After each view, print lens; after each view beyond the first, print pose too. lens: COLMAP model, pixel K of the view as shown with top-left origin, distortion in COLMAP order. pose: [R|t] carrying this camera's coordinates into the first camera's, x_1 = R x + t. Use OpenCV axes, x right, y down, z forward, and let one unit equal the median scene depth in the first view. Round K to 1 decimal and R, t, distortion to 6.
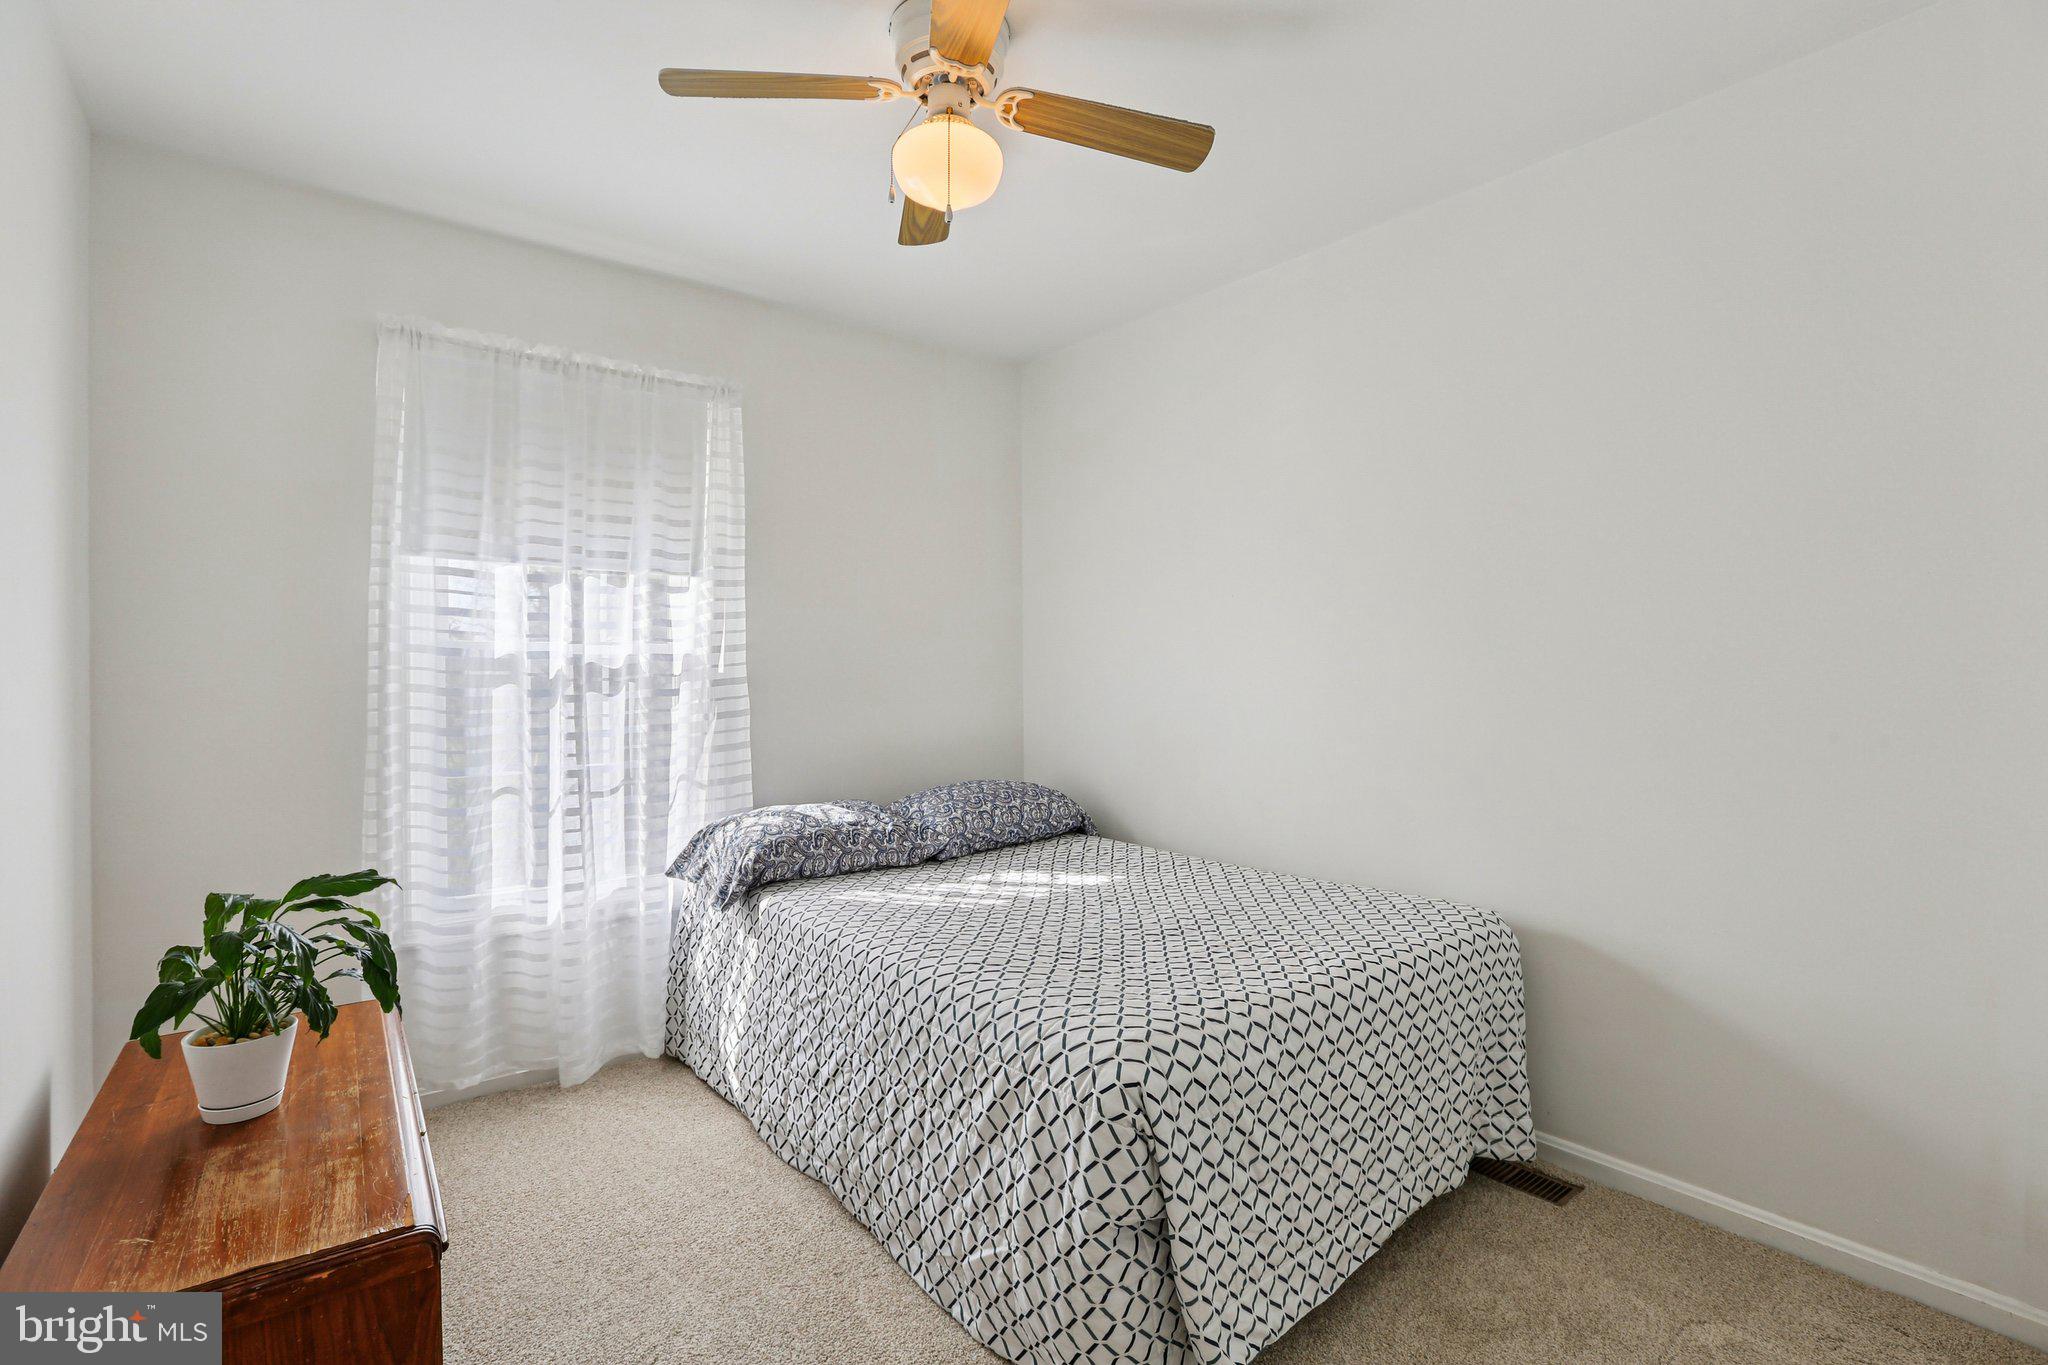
lens RADIAL K [[945.5, 0, 1020.3], [0, 945.5, 688.6], [0, 0, 1]] dist [-0.012130, 0.001230]
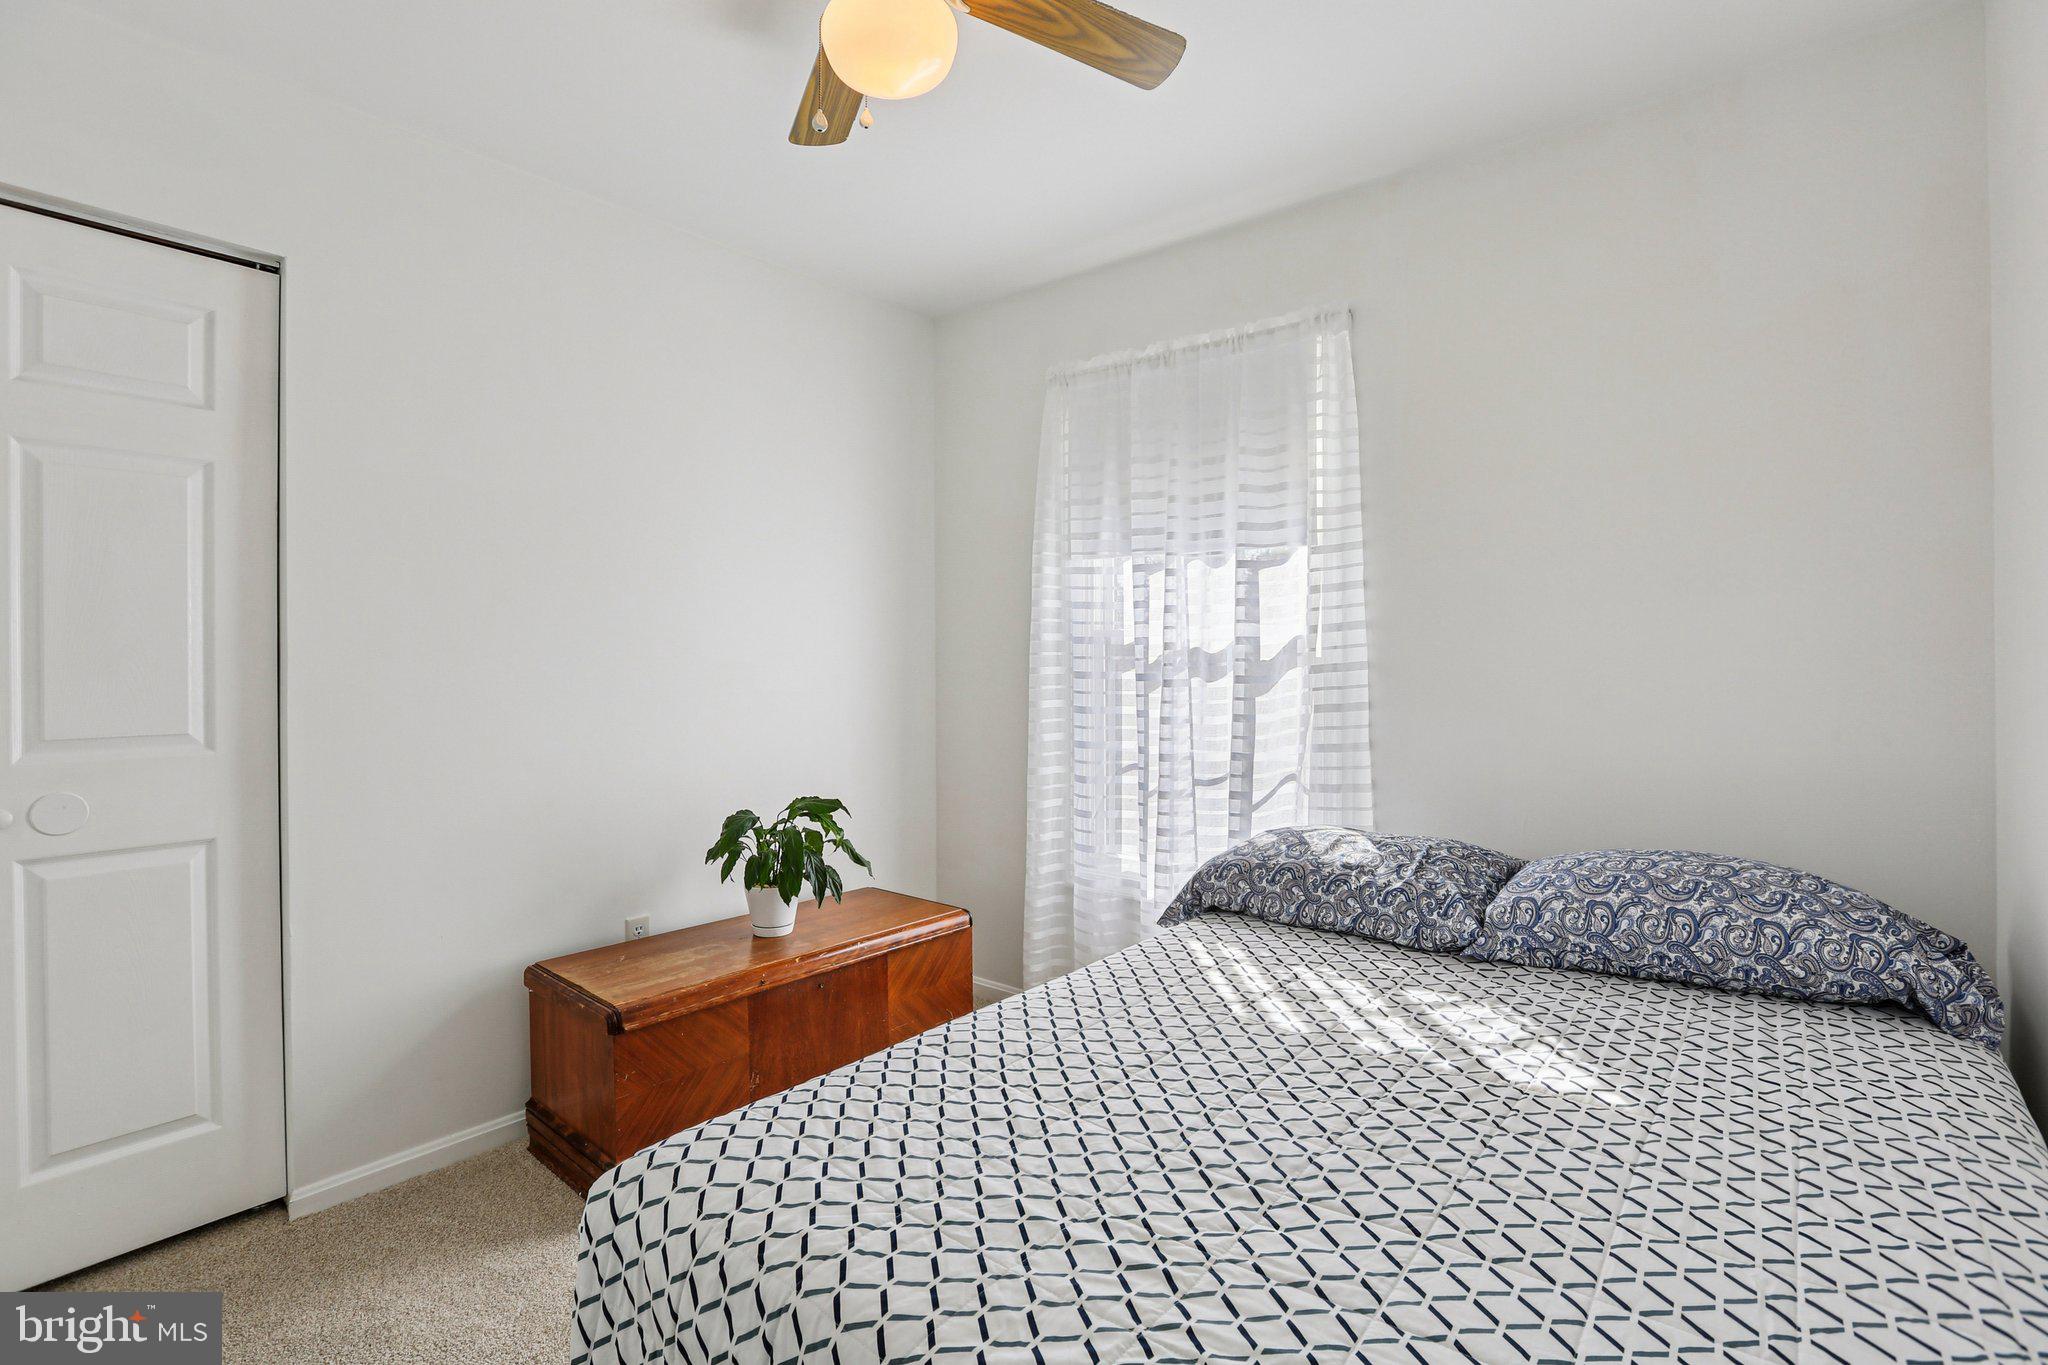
lens RADIAL K [[950.3, 0, 1022.0], [0, 950.3, 665.8], [0, 0, 1]] dist [-0.001923, 0.000174]
pose [[0.246013, 0.001592, -0.969265, 0.476818], [-0.017457, 0.999844, -0.002789, -0.002400], [0.969109, 0.017606, 0.246003, 0.597760]]
